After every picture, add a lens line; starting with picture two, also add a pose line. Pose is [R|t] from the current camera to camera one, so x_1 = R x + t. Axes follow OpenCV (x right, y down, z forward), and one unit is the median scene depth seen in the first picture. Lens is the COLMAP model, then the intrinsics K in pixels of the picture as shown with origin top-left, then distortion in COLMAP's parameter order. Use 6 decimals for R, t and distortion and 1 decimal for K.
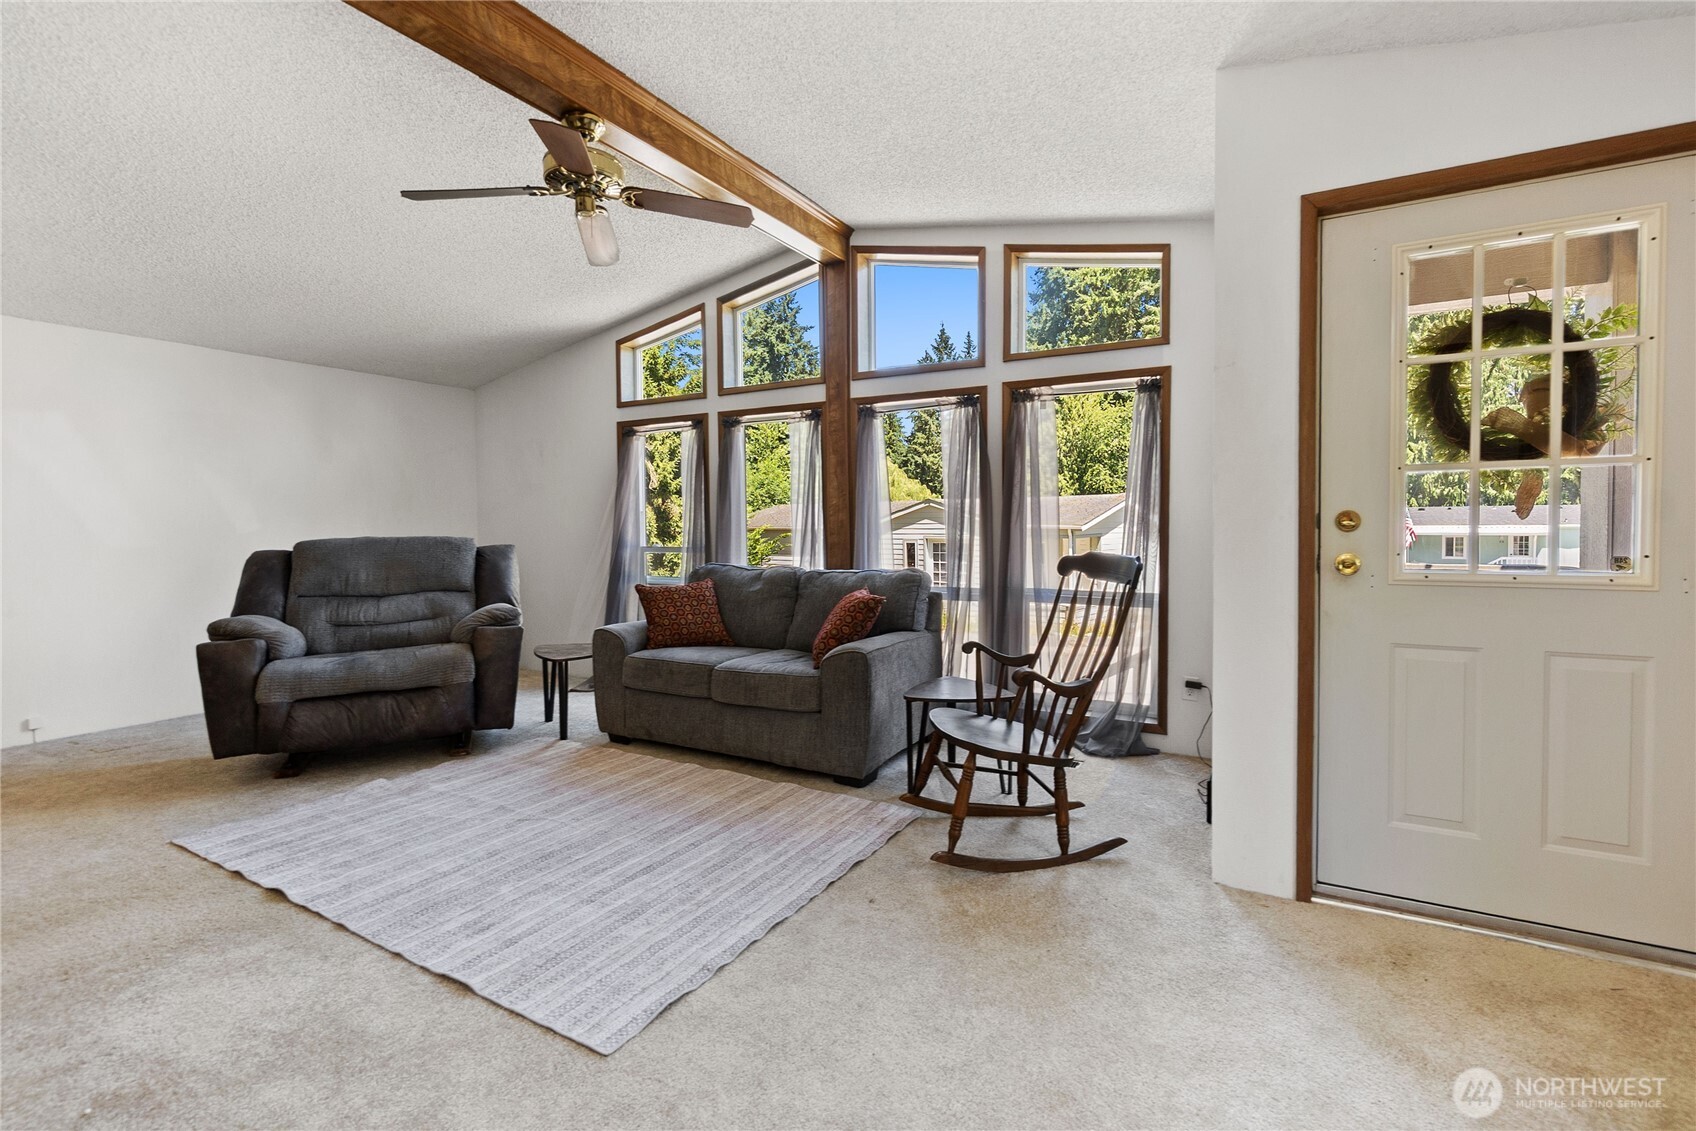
lens RADIAL K [[761.4, 0, 806.1], [0, 761.4, 544.4], [0, 0, 1]] dist [-0.006769, 0.000758]
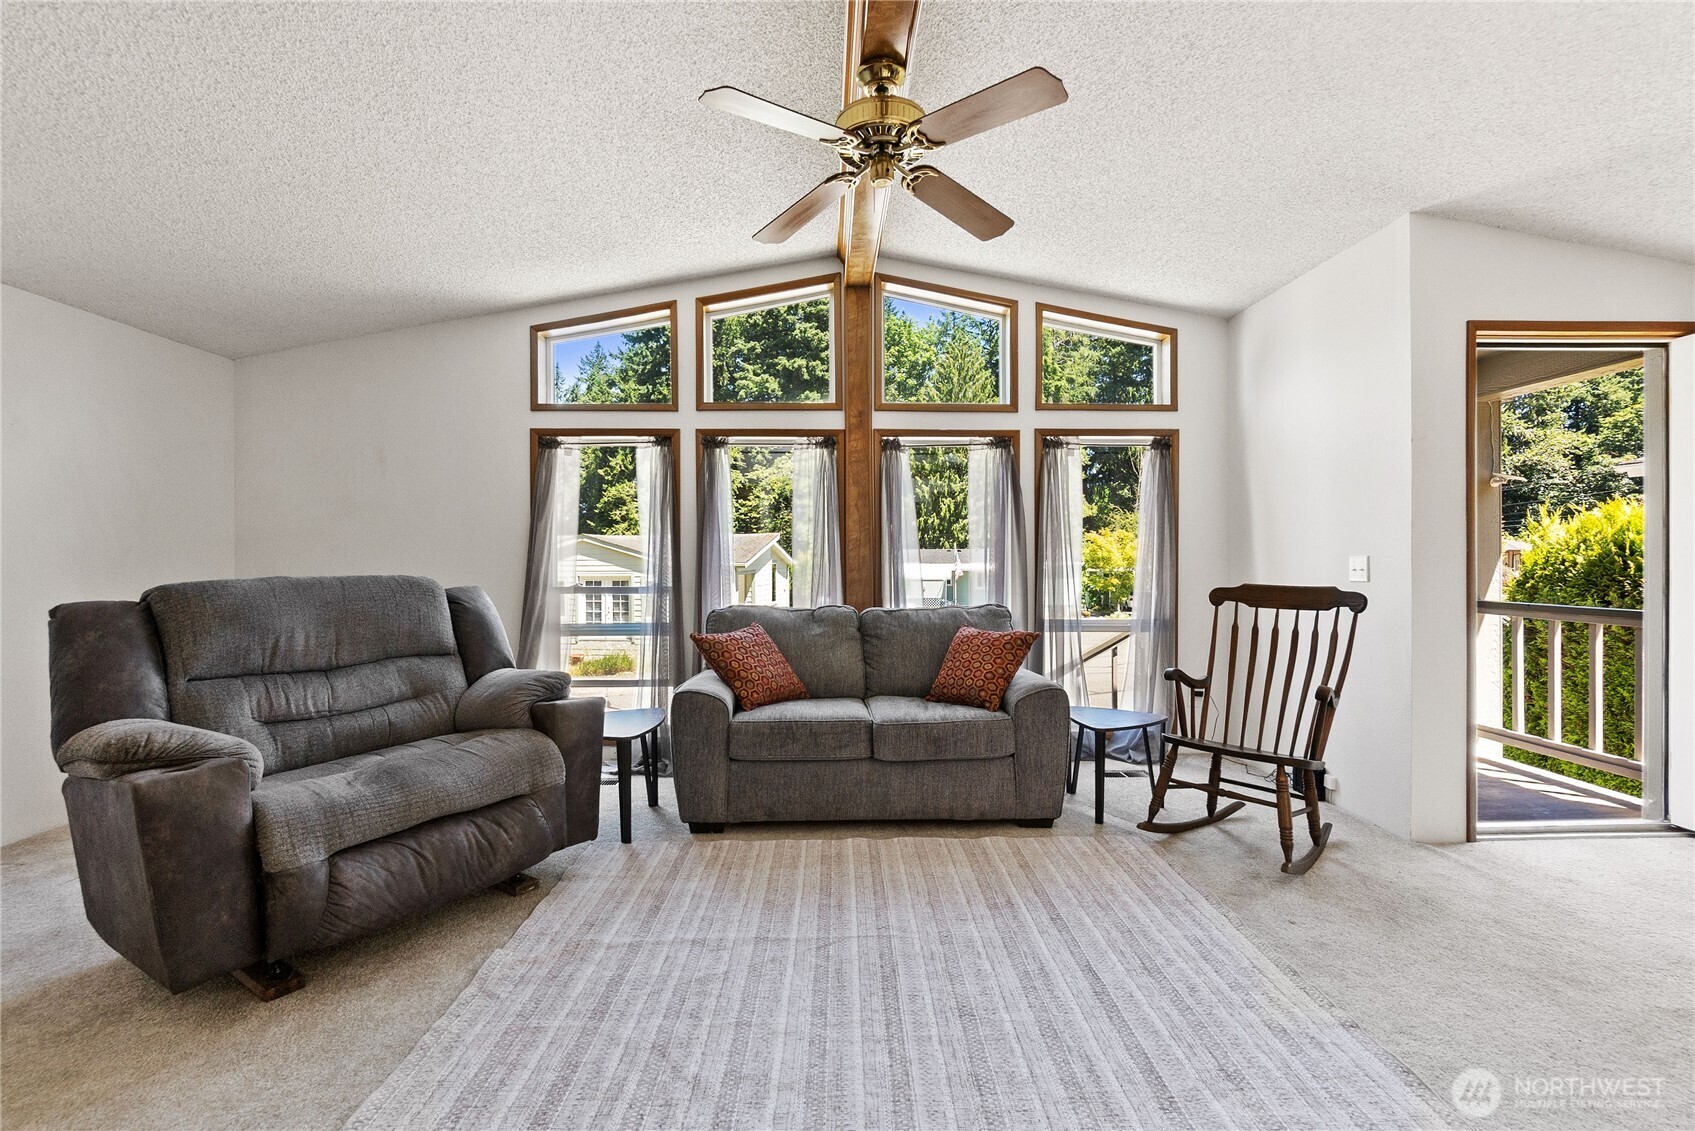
lens RADIAL K [[761.0, 0, 847.1], [0, 761.0, 557.5], [0, 0, 1]] dist [-0.006769, 0.000758]
pose [[0.848364, 0.006262, 0.529376, -0.541404], [0.010726, 0.999522, -0.029012, -0.002745], [-0.529305, 0.030291, 0.847891, 0.236700]]
